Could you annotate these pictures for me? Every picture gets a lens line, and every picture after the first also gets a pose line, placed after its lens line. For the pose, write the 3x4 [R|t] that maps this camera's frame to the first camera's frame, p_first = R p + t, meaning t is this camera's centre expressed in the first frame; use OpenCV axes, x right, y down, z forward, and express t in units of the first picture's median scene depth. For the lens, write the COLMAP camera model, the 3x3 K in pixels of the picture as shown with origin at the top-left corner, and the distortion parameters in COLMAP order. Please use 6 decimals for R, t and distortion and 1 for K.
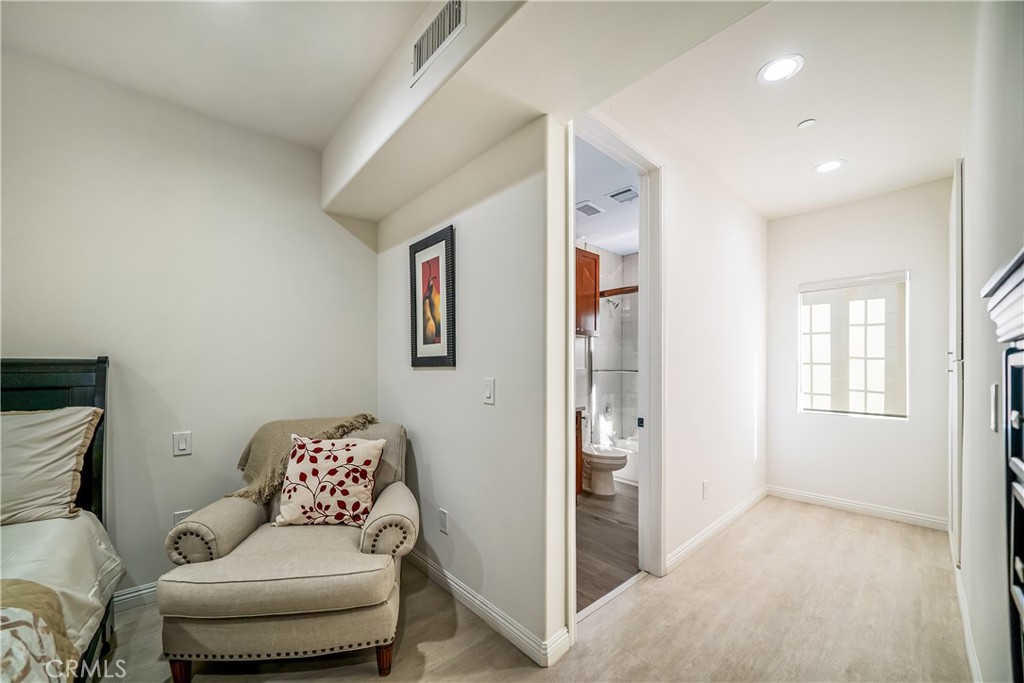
lens RADIAL K [[372.5, 0, 515.8], [0, 372.5, 360.4], [0, 0, 1]] dist [-0.024605, -0.000055]
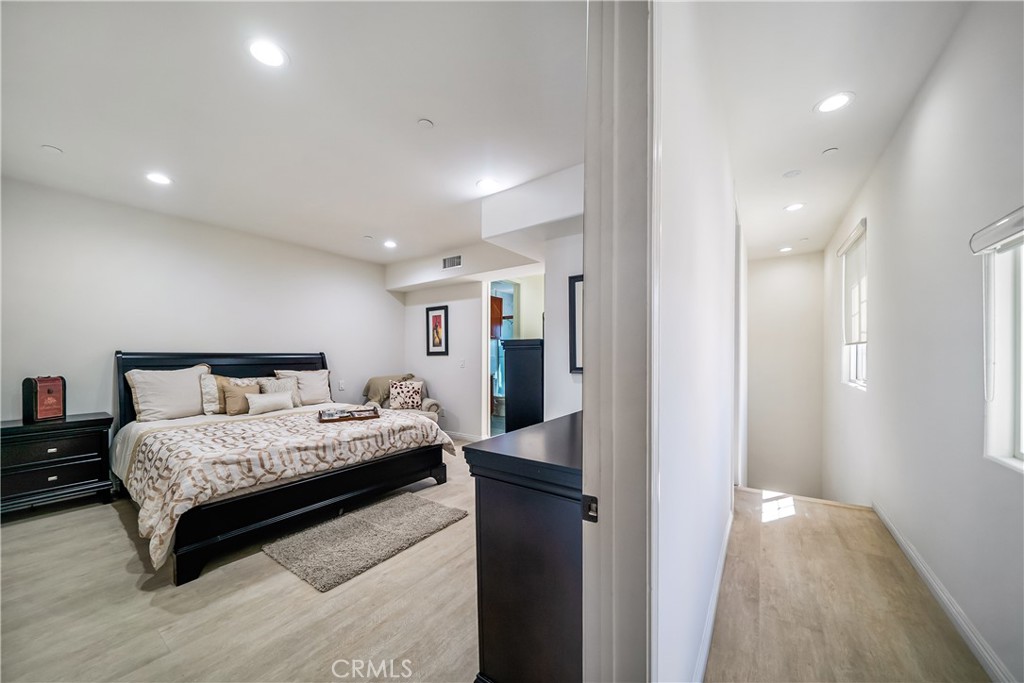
lens RADIAL K [[372.5, 0, 515.8], [0, 372.5, 360.4], [0, 0, 1]] dist [-0.024605, -0.000055]
pose [[0.974145, -0.005728, 0.225850, -0.286272], [-0.001826, 0.999446, 0.033224, -0.037489], [-0.225915, -0.032777, 0.973595, -1.760448]]
